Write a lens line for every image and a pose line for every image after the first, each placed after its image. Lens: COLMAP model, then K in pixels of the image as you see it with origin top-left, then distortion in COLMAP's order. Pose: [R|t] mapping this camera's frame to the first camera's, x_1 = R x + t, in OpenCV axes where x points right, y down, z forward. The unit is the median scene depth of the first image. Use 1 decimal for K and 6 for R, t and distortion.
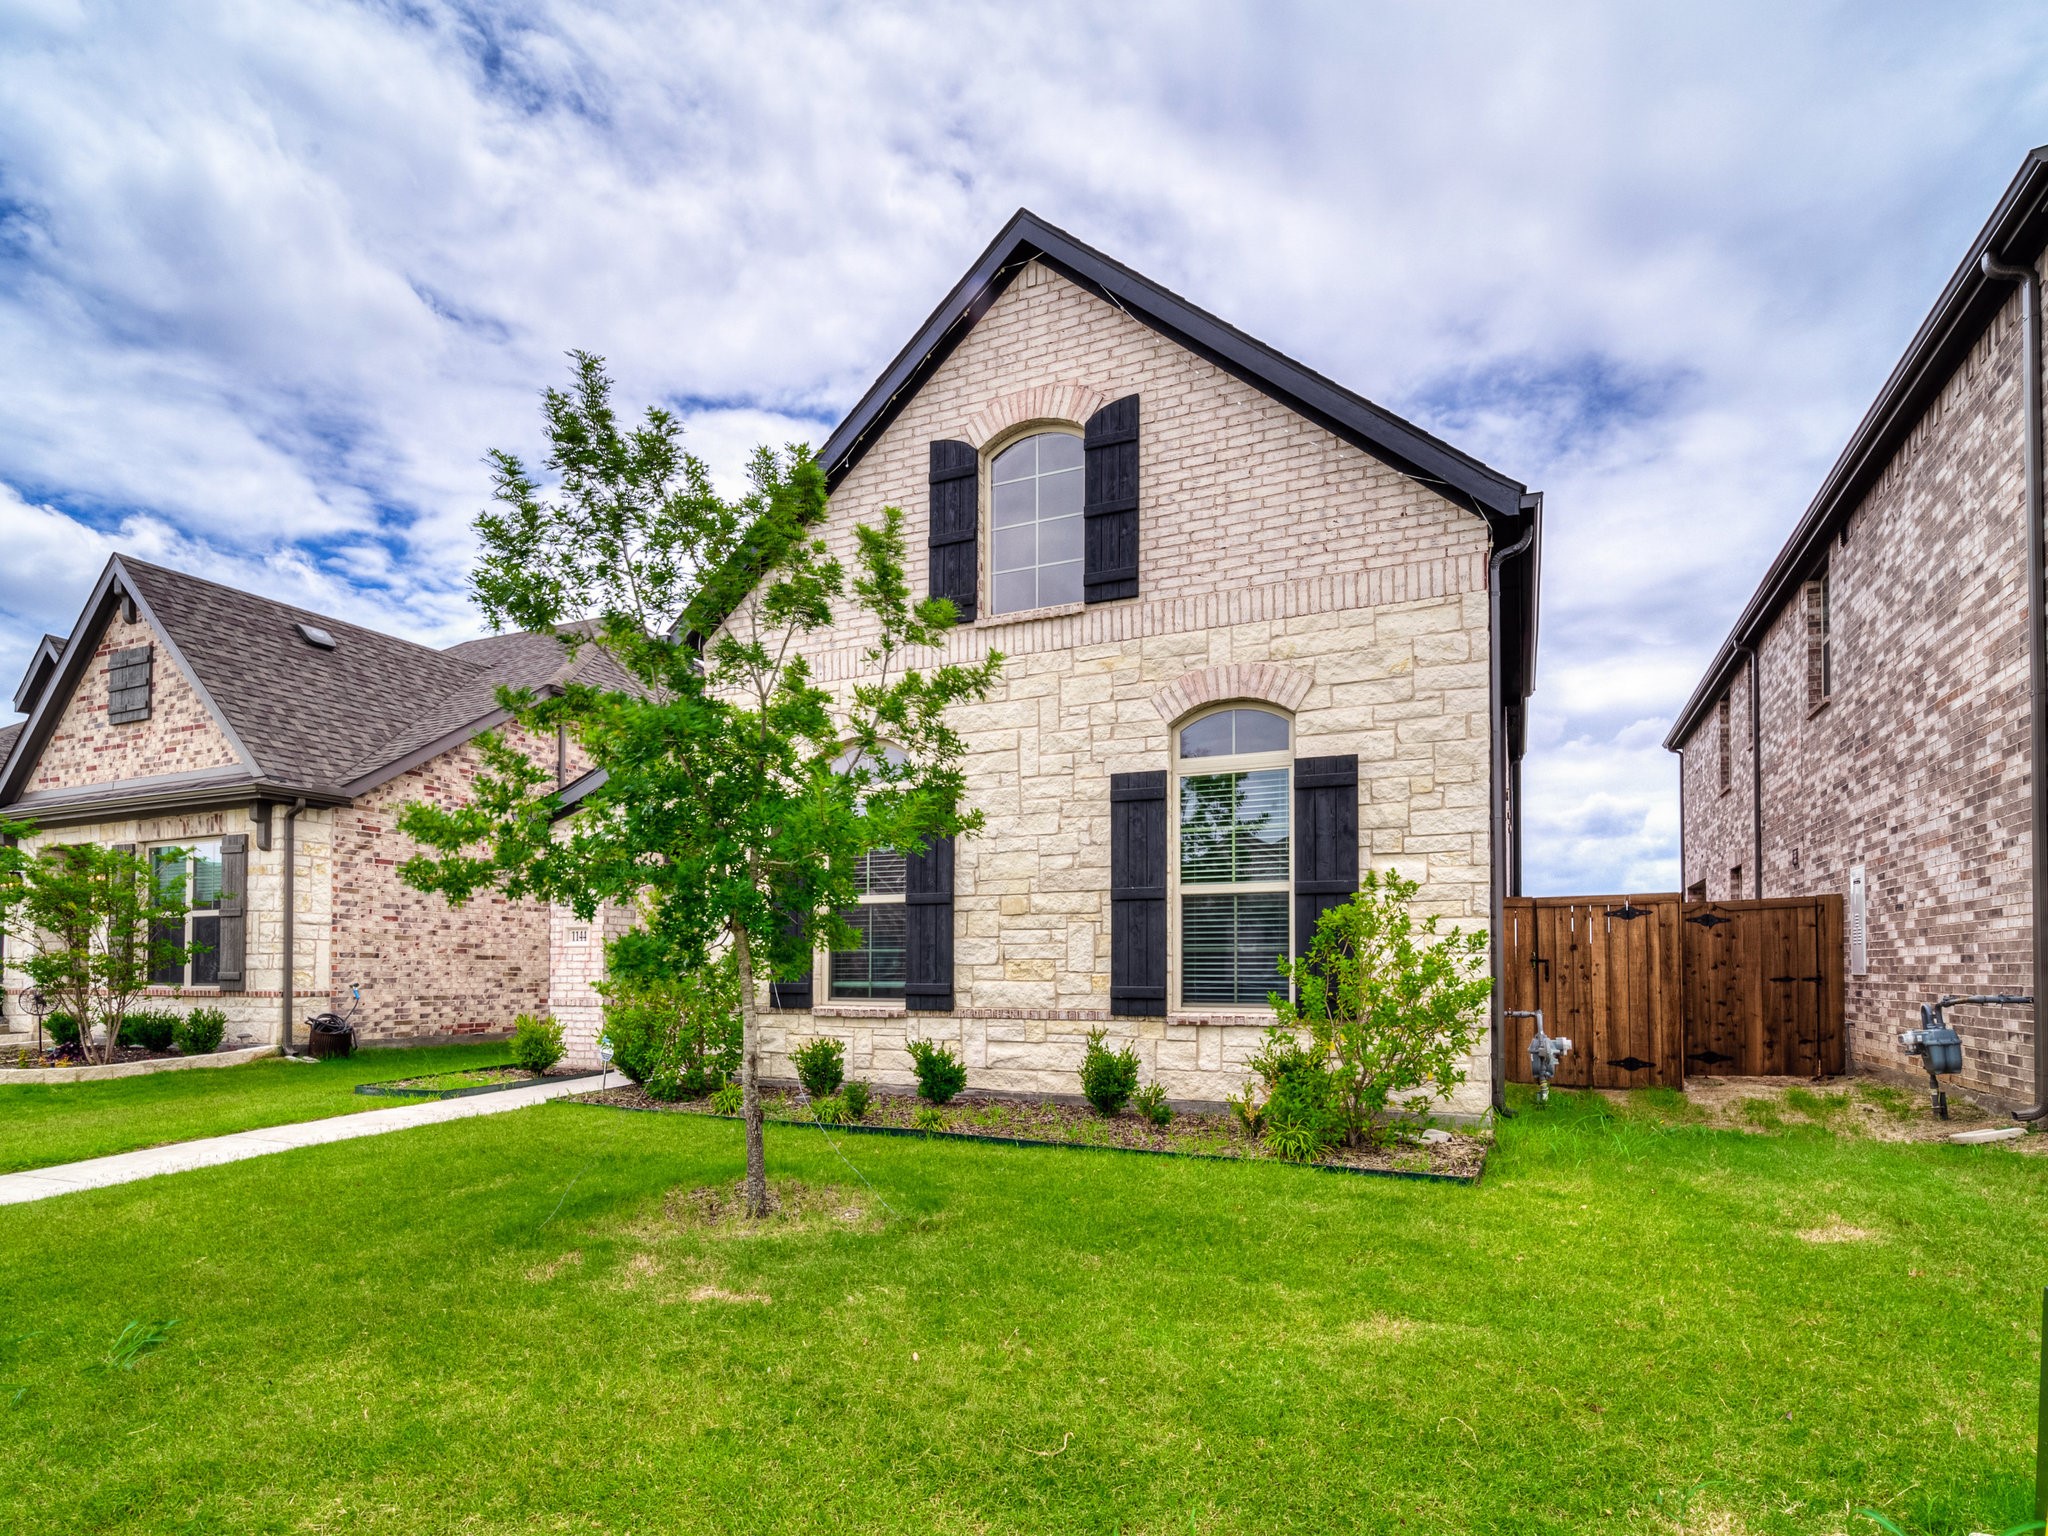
lens RADIAL K [[673.9, 0, 1021.1], [0, 673.9, 717.0], [0, 0, 1]] dist [-0.001465, -0.000199]
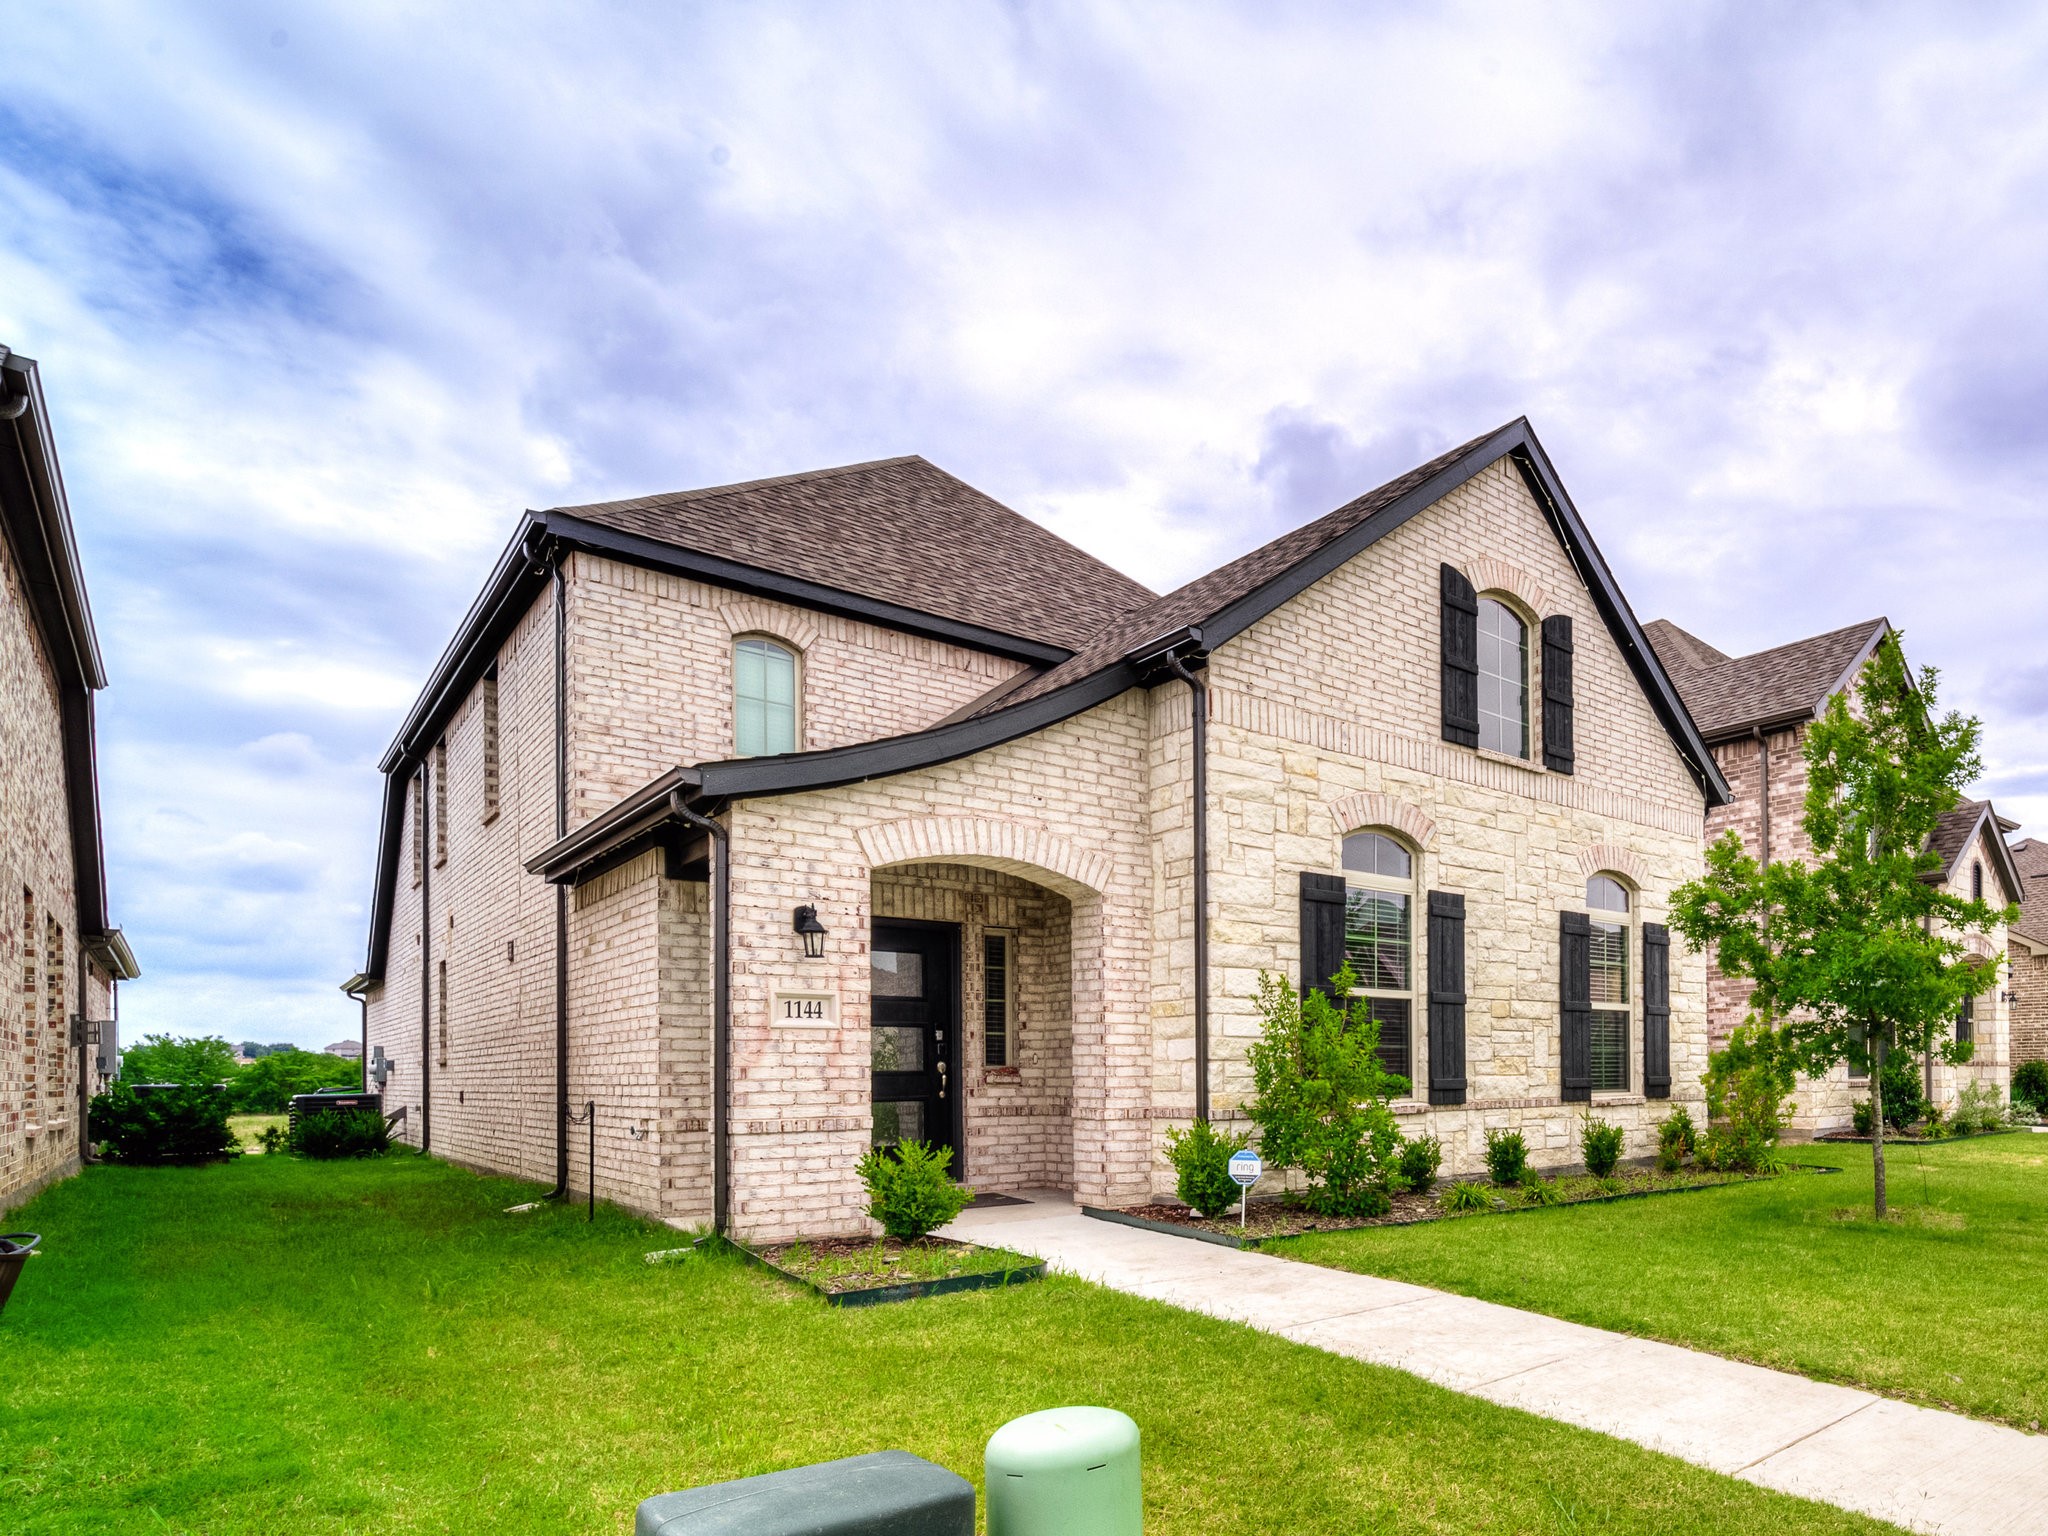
lens RADIAL K [[756.8, 0, 1095.3], [0, 756.8, 780.8], [0, 0, 1]] dist [-0.000759, -0.000103]
pose [[0.705205, 0.249098, 0.663804, -1.290533], [-0.246589, 0.963971, -0.099770, 0.181232], [-0.664740, -0.093328, 0.741222, 0.481651]]
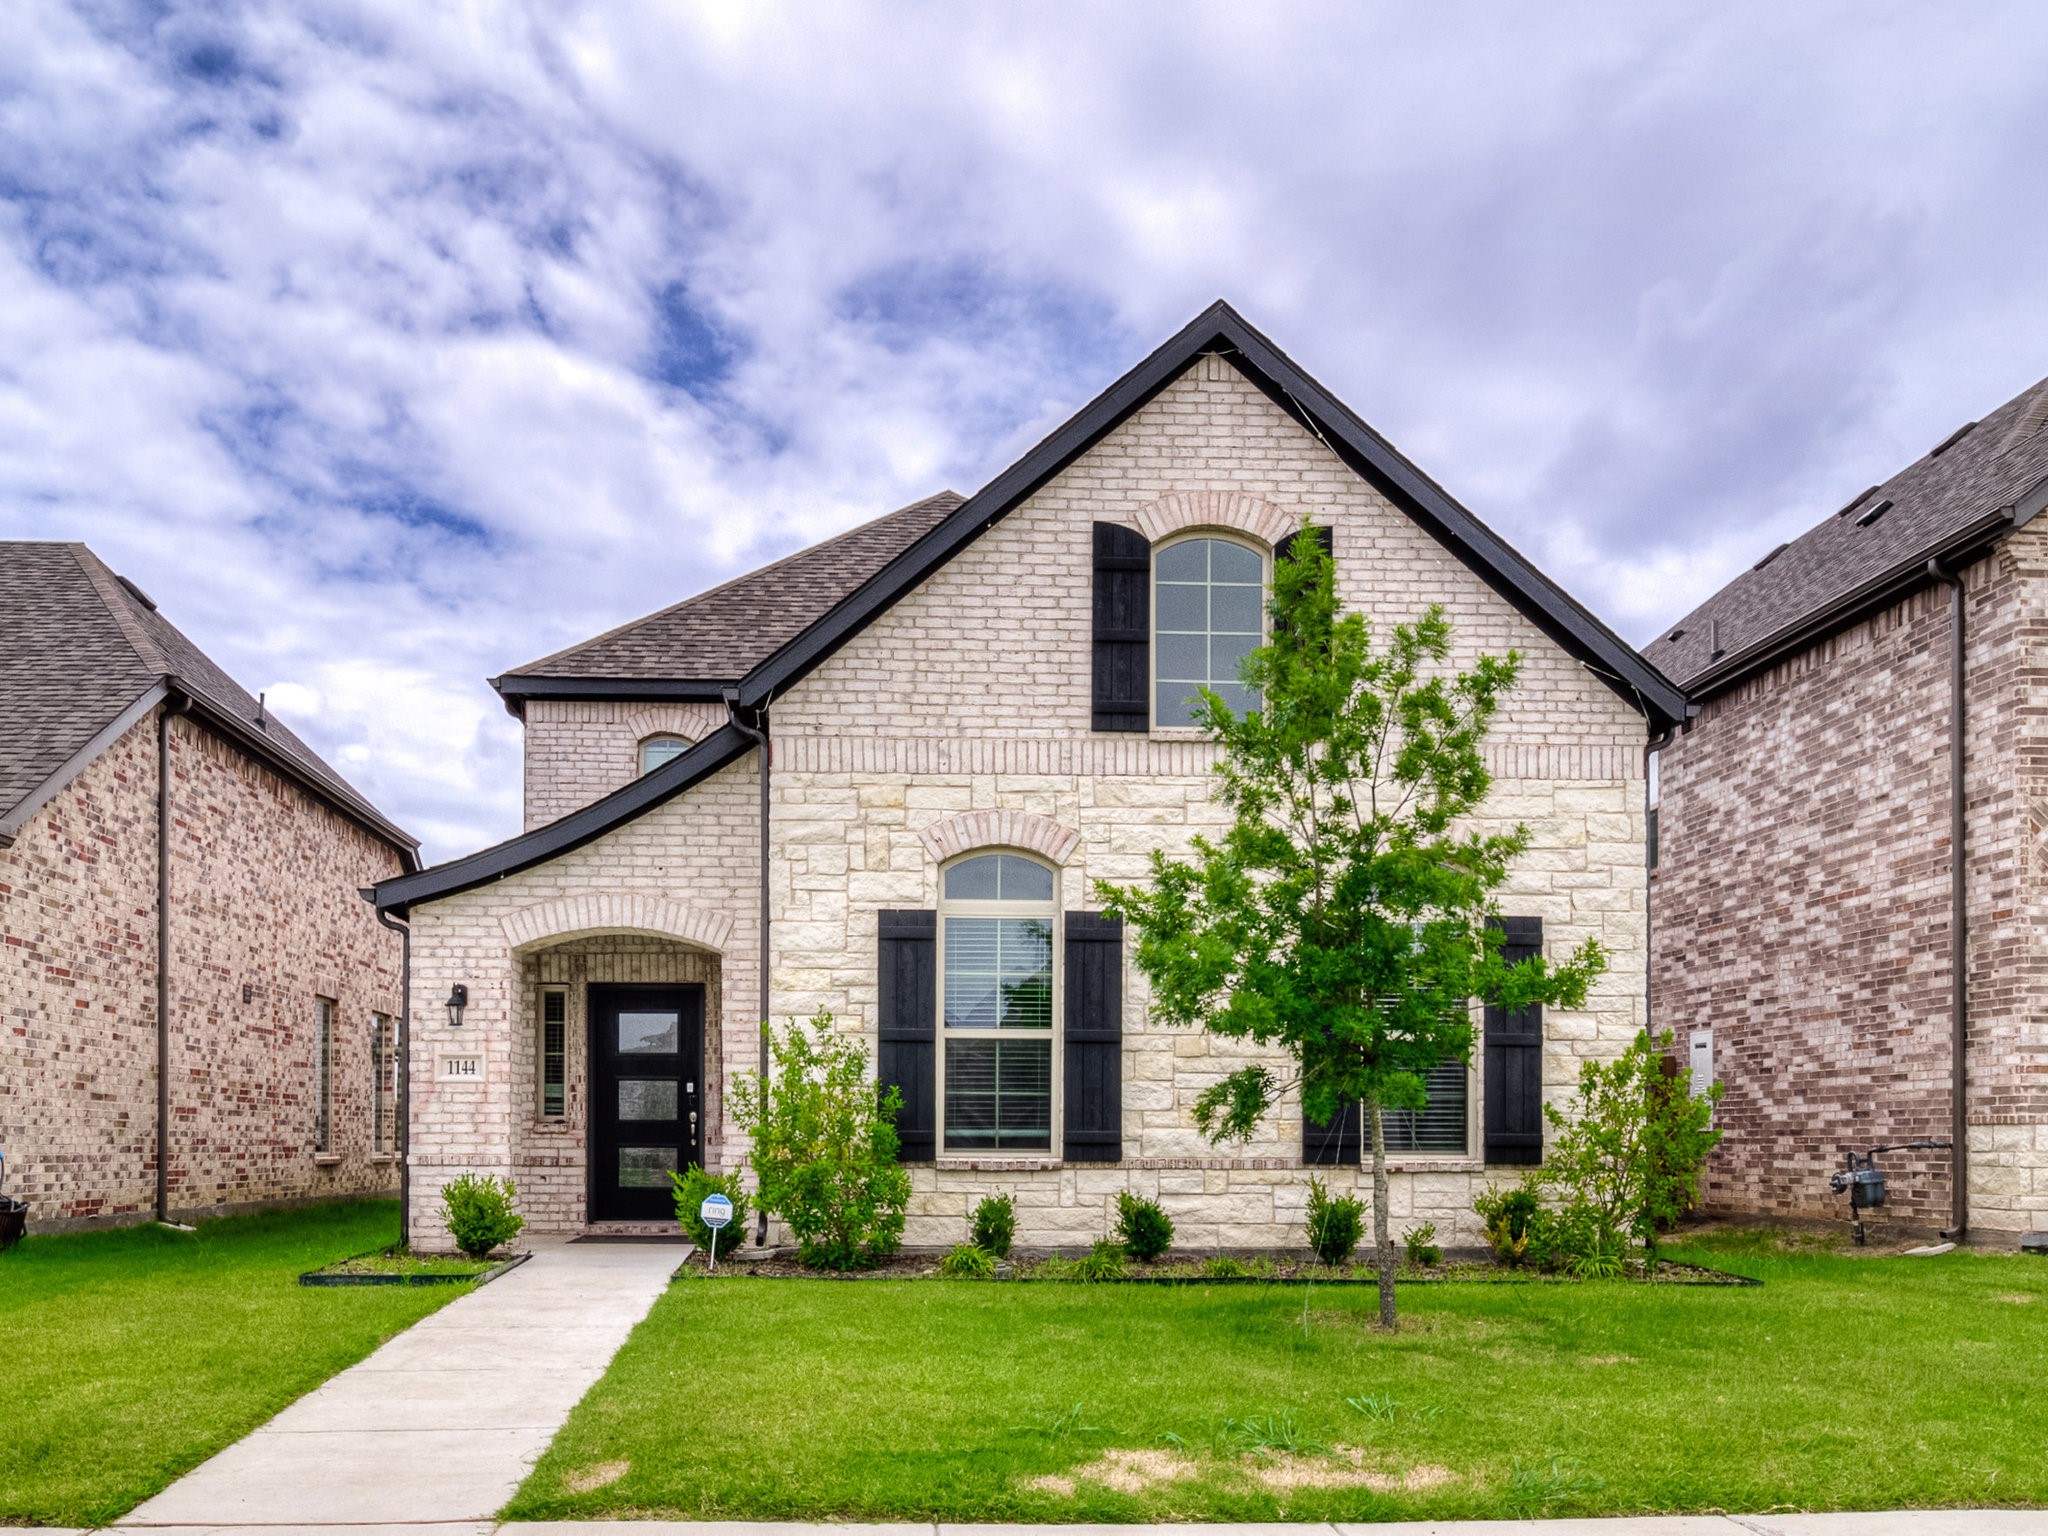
lens RADIAL K [[861.0, 0, 996.8], [0, 861.0, 781.3], [0, 0, 1]] dist [-0.000649, -0.000620]
pose [[0.953701, 0.116456, 0.277295, -0.569377], [-0.110068, 0.993176, -0.038546, -0.008234], [-0.279892, 0.006240, 0.960011, -0.062242]]
